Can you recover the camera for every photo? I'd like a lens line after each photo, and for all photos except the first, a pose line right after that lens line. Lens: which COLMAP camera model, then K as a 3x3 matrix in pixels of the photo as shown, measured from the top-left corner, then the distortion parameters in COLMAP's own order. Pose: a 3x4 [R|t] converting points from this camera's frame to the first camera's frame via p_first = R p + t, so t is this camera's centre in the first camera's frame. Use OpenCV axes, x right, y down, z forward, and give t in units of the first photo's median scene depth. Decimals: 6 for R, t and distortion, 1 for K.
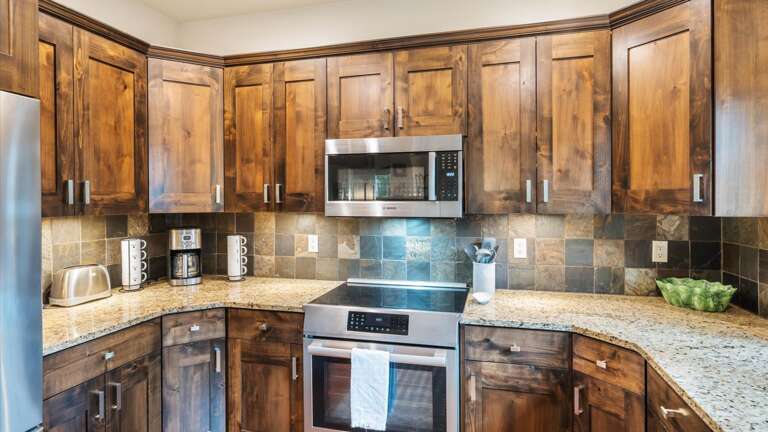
lens RADIAL K [[417.5, 0, 384.4], [0, 417.5, 205.2], [0, 0, 1]] dist [-0.000796, 0.000183]
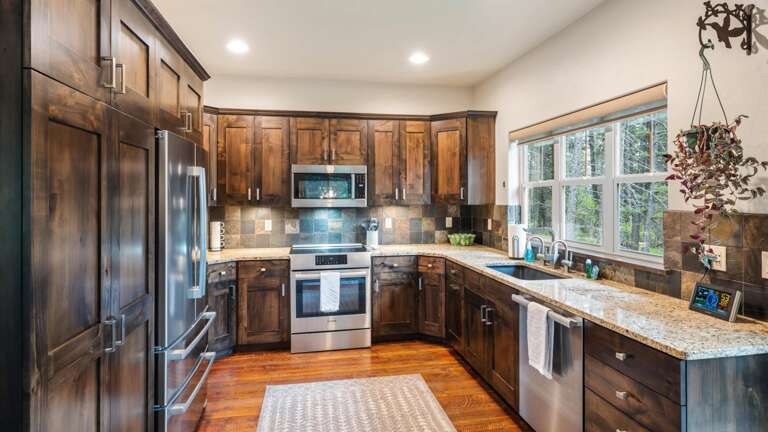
lens RADIAL K [[542.8, 0, 383.5], [0, 542.8, 212.4], [0, 0, 1]] dist [-0.033946, 0.001130]
pose [[0.888982, -0.011333, 0.457801, -0.913316], [0.004771, 0.999869, 0.015489, 0.014833], [-0.457917, -0.011586, 0.888920, -1.321641]]
